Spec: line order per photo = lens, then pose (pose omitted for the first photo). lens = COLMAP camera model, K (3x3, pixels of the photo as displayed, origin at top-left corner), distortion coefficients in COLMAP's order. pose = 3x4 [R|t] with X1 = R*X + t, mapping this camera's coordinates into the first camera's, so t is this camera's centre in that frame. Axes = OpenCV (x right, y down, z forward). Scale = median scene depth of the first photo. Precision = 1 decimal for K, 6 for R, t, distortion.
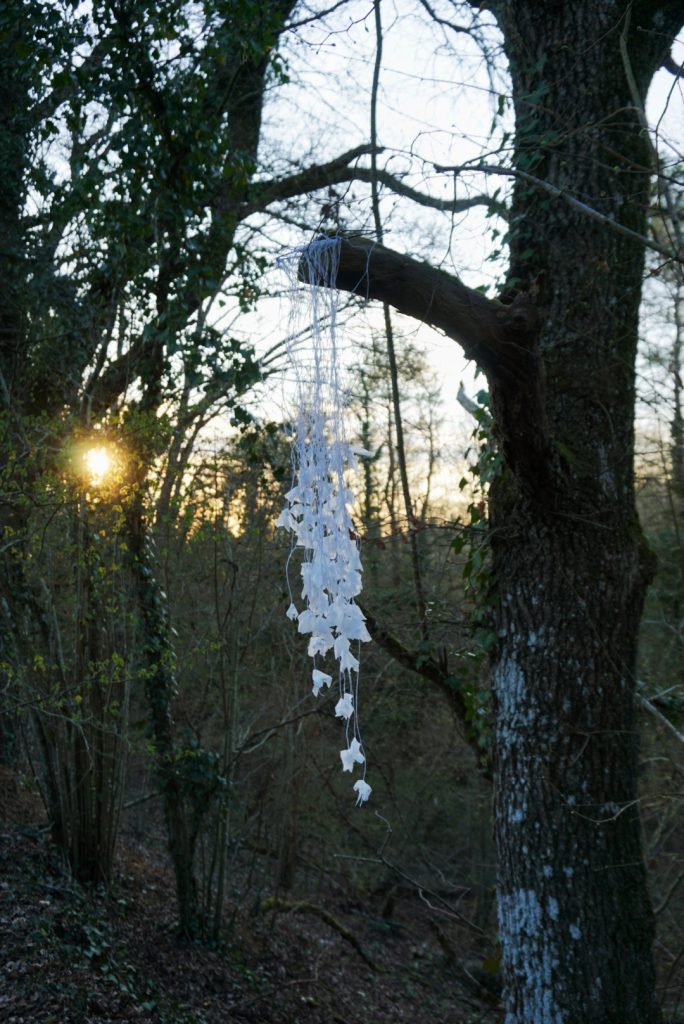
lens RADIAL K [[835.5, 0, 342.0], [0, 835.5, 512.0], [0, 0, 1]] dist [-0.004078, 0.038393]
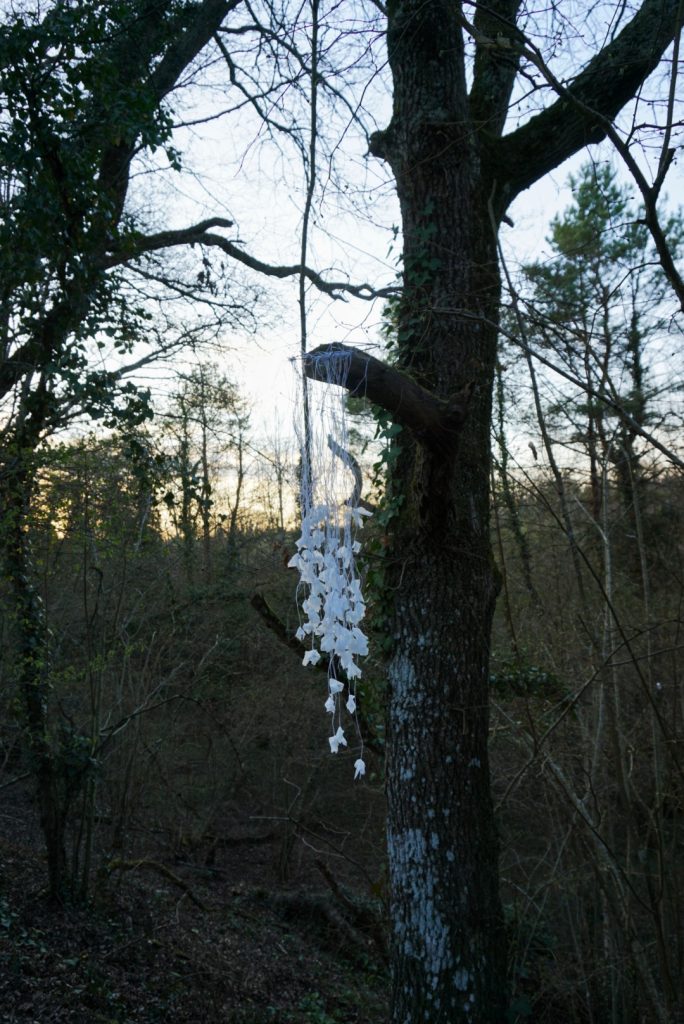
lens RADIAL K [[709.9, 0, 337.0], [0, 709.9, 511.1], [0, 0, 1]] dist [-0.041823, 0.044643]
pose [[0.964763, 0.016444, 0.262608, -0.197603], [-0.014400, 0.999849, -0.009706, -0.039373], [-0.262728, 0.005583, 0.964854, -0.048770]]
